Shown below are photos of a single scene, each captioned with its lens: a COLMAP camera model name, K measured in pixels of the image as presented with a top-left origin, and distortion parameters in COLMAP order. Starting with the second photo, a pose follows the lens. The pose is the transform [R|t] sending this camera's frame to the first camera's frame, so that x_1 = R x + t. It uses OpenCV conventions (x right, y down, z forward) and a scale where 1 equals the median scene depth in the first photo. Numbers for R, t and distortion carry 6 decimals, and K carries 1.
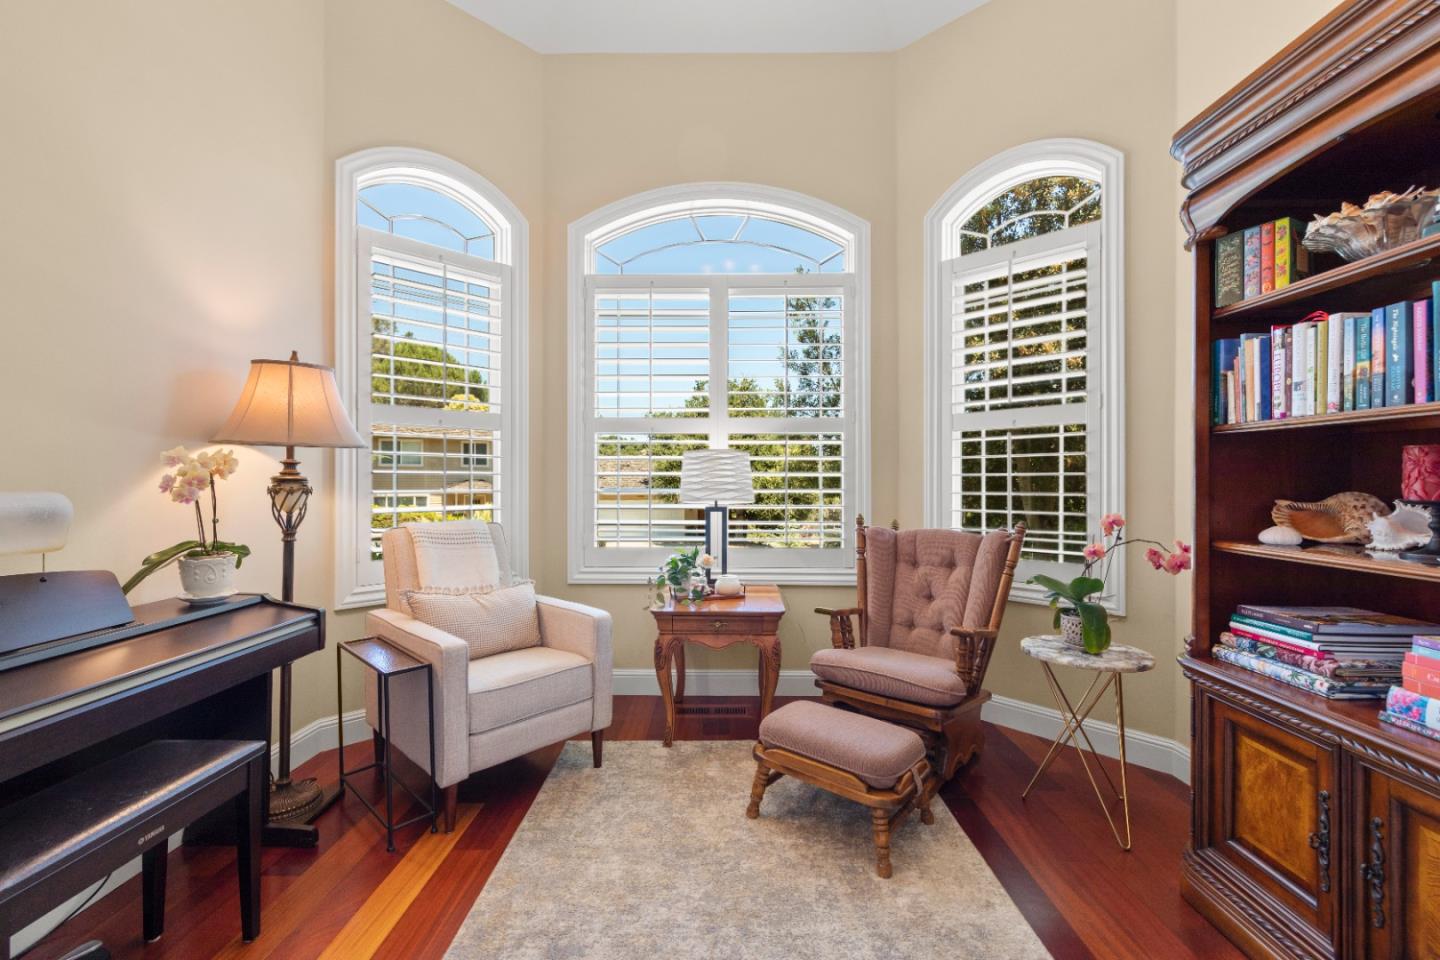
lens RADIAL K [[610.7, 0, 714.6], [0, 610.7, 475.6], [0, 0, 1]] dist [0.002667, 0.000289]
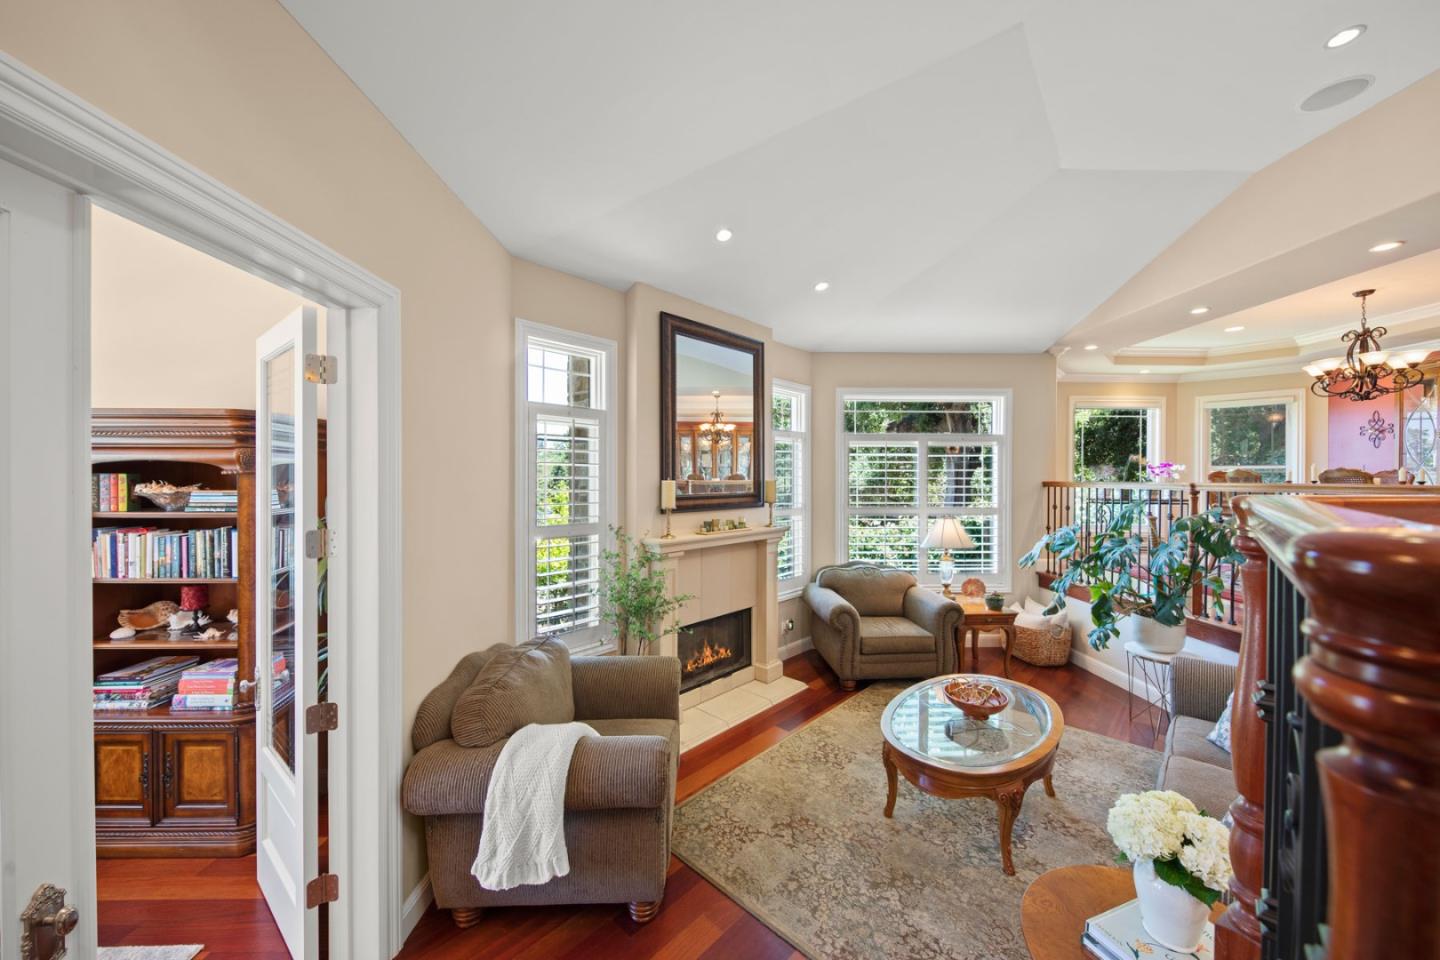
lens RADIAL K [[513.8, 0, 720.0], [0, 513.8, 480.0], [0, 0, 1]] dist [-0.000490, -0.000030]
pose [[-0.030500, -0.010502, 0.999480, -0.842473], [-0.002654, 0.999942, 0.010426, -0.457688], [-0.999531, -0.002335, -0.030526, -0.937672]]
